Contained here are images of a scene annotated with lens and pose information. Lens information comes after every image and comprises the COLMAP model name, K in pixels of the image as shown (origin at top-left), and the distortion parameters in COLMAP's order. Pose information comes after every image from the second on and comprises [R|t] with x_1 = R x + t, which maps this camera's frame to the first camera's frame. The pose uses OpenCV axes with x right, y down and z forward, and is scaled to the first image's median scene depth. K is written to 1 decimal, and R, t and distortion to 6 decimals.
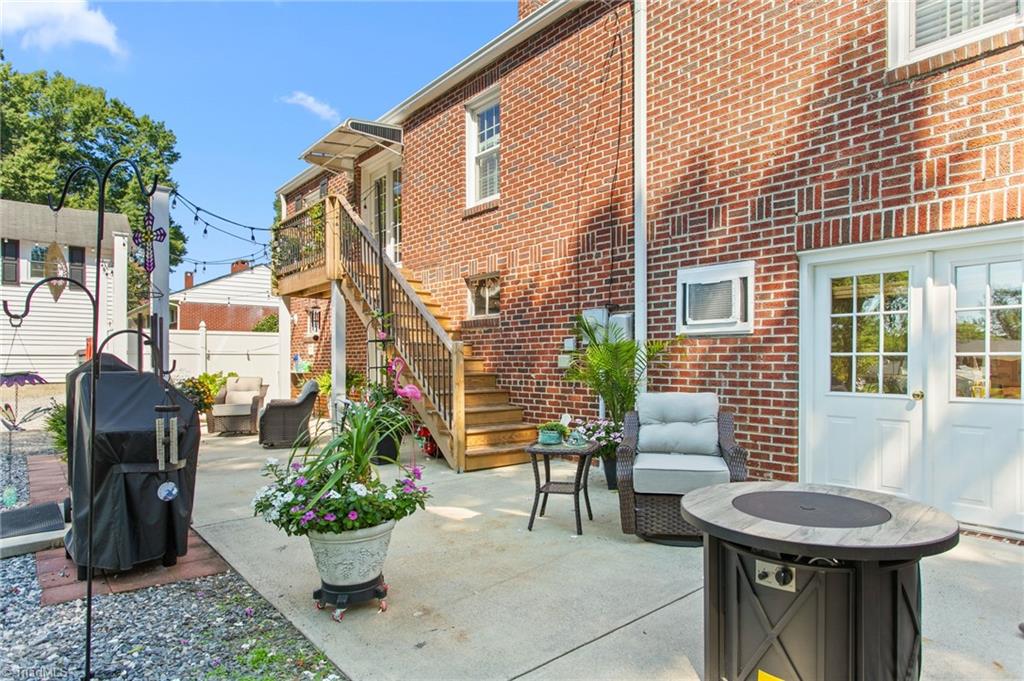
lens RADIAL K [[601.6, 0, 509.0], [0, 601.6, 365.3], [0, 0, 1]] dist [-0.002457, 0.002013]
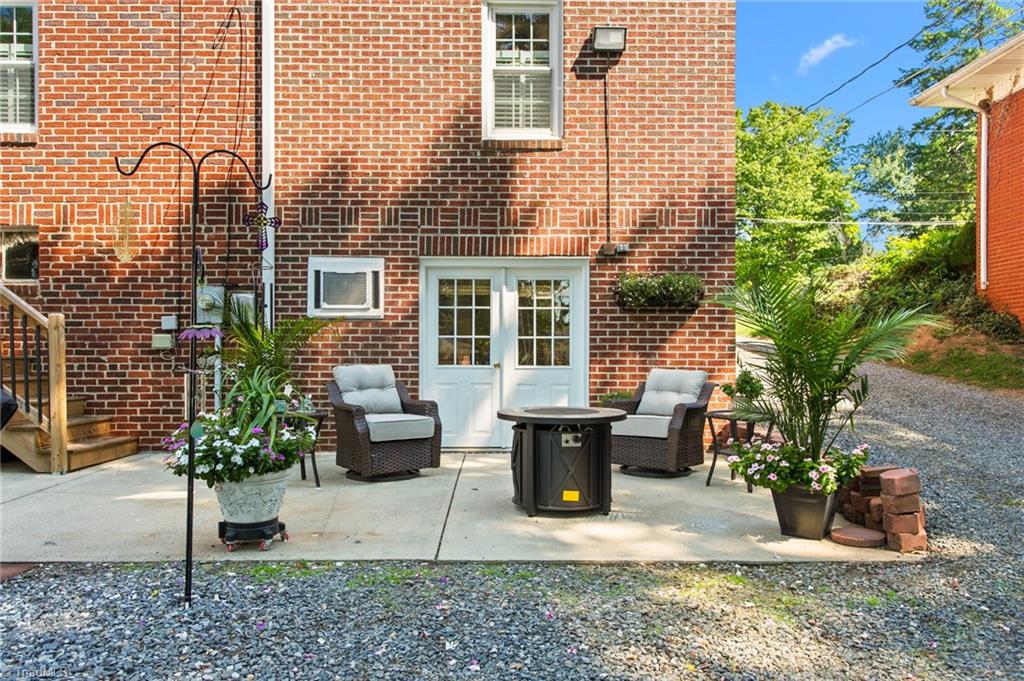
lens RADIAL K [[783.1, 0, 498.5], [0, 783.1, 360.2], [0, 0, 1]] dist [0.017523, 0.004444]
pose [[0.634965, -0.001448, 0.772539, -0.659151], [0.003835, 0.999992, -0.001278, 0.033414], [-0.772531, 0.003774, 0.634966, -0.176941]]
